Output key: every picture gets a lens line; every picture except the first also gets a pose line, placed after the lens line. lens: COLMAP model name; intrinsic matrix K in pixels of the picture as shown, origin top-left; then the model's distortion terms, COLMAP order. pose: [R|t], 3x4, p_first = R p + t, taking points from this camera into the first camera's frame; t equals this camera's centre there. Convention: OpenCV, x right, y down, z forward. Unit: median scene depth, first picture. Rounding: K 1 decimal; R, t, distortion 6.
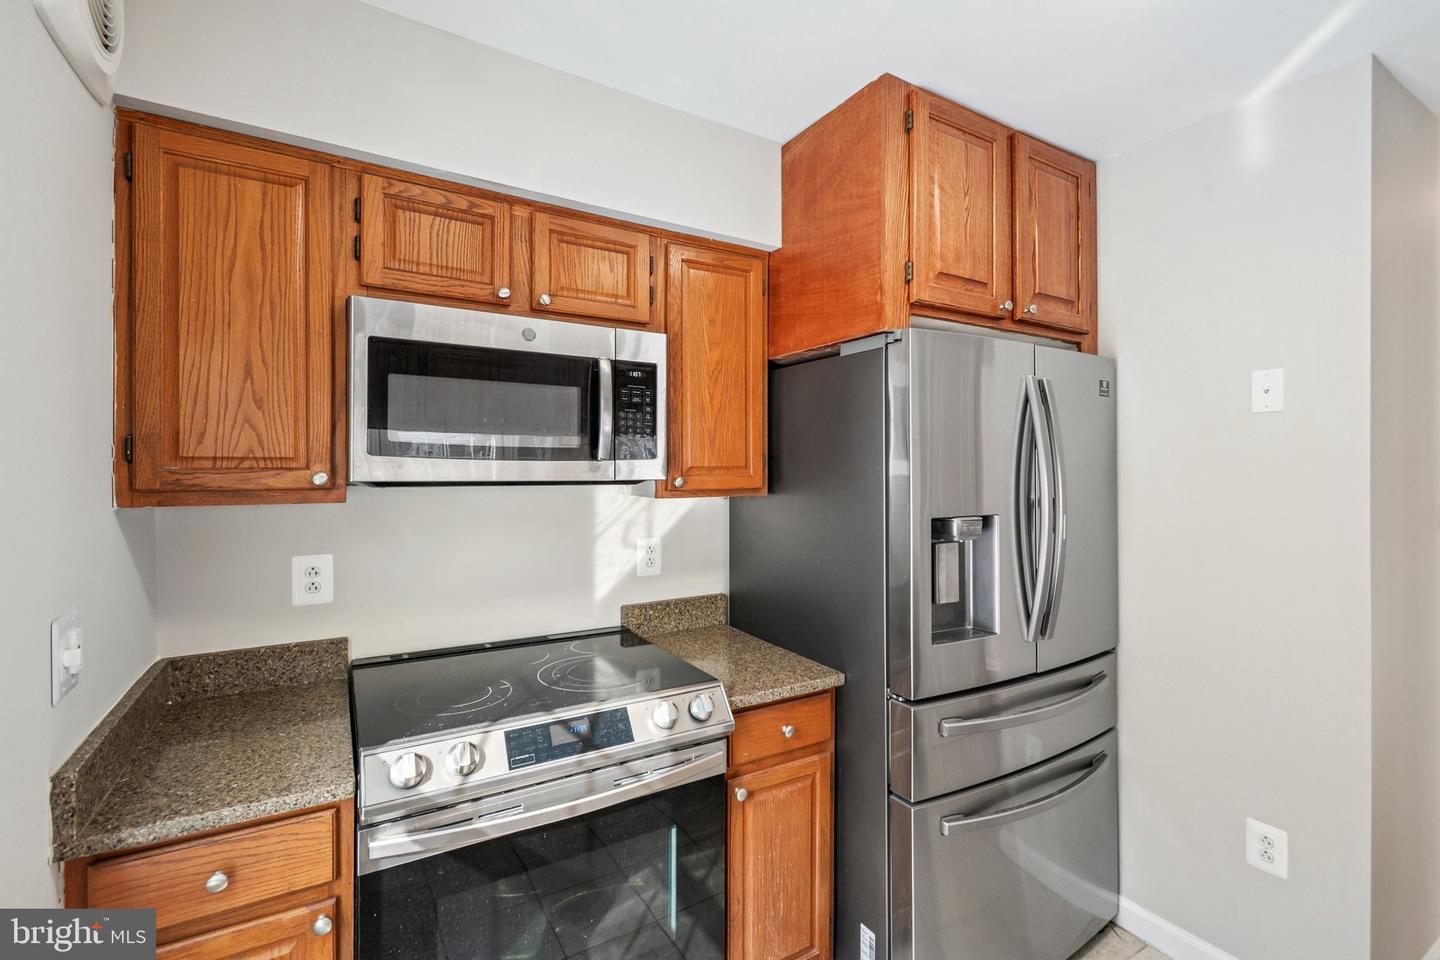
lens RADIAL K [[658.8, 0, 755.7], [0, 658.8, 470.5], [0, 0, 1]] dist [0.014726, -0.010588]
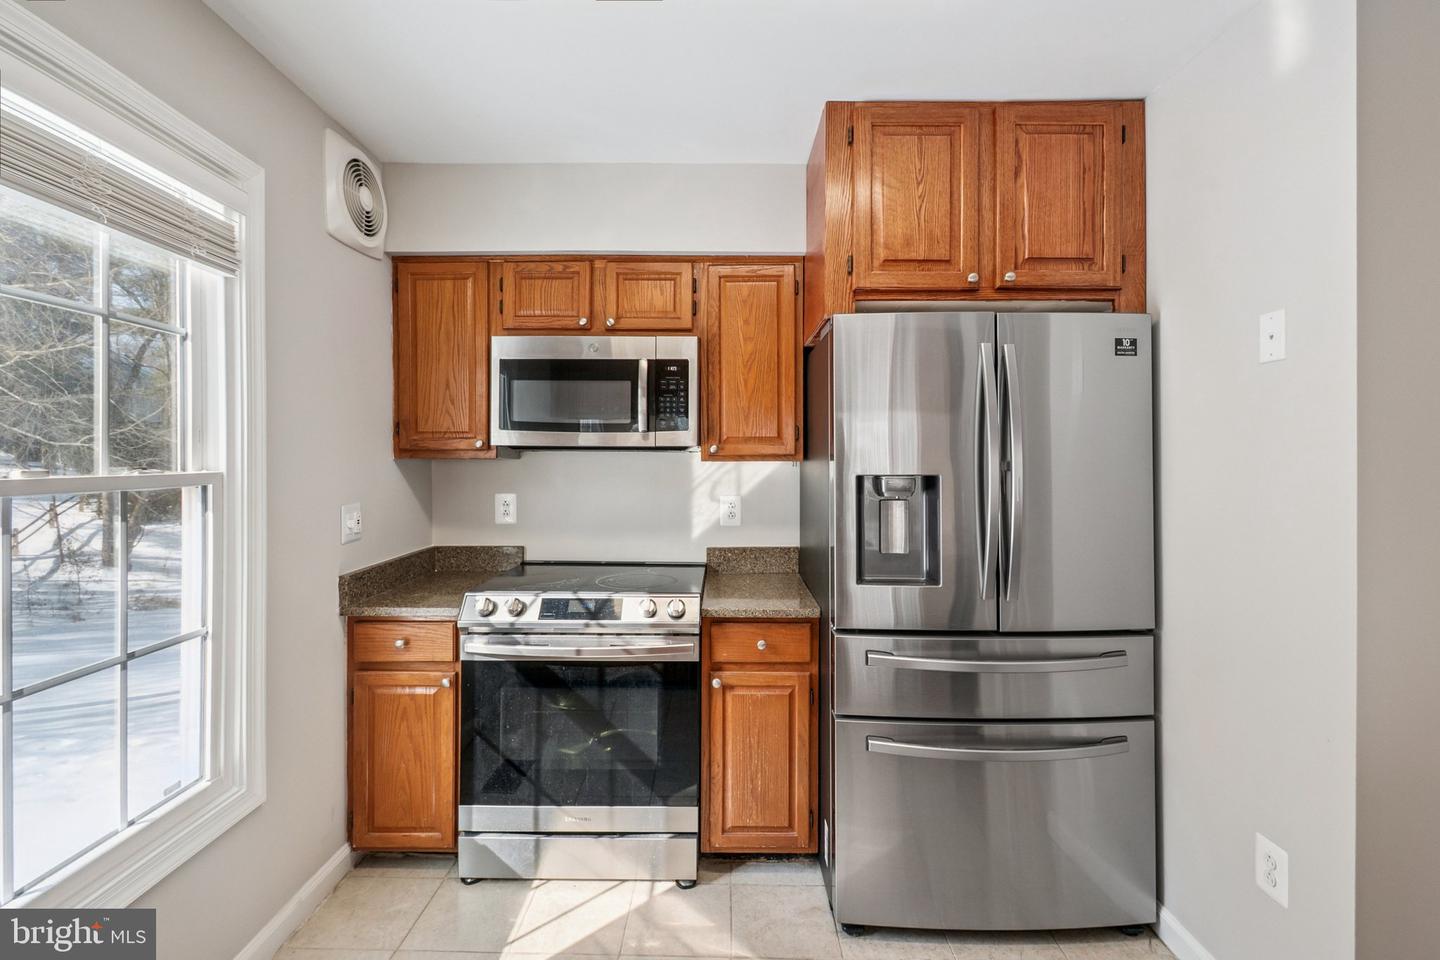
lens RADIAL K [[665.7, 0, 720.3], [0, 665.7, 458.0], [0, 0, 1]] dist [0.005567, -0.000206]
pose [[0.849805, 0.000263, -0.527097, 0.632701], [-0.001947, 0.999995, -0.002640, 0.042248], [0.527093, 0.003269, 0.849801, -0.115317]]
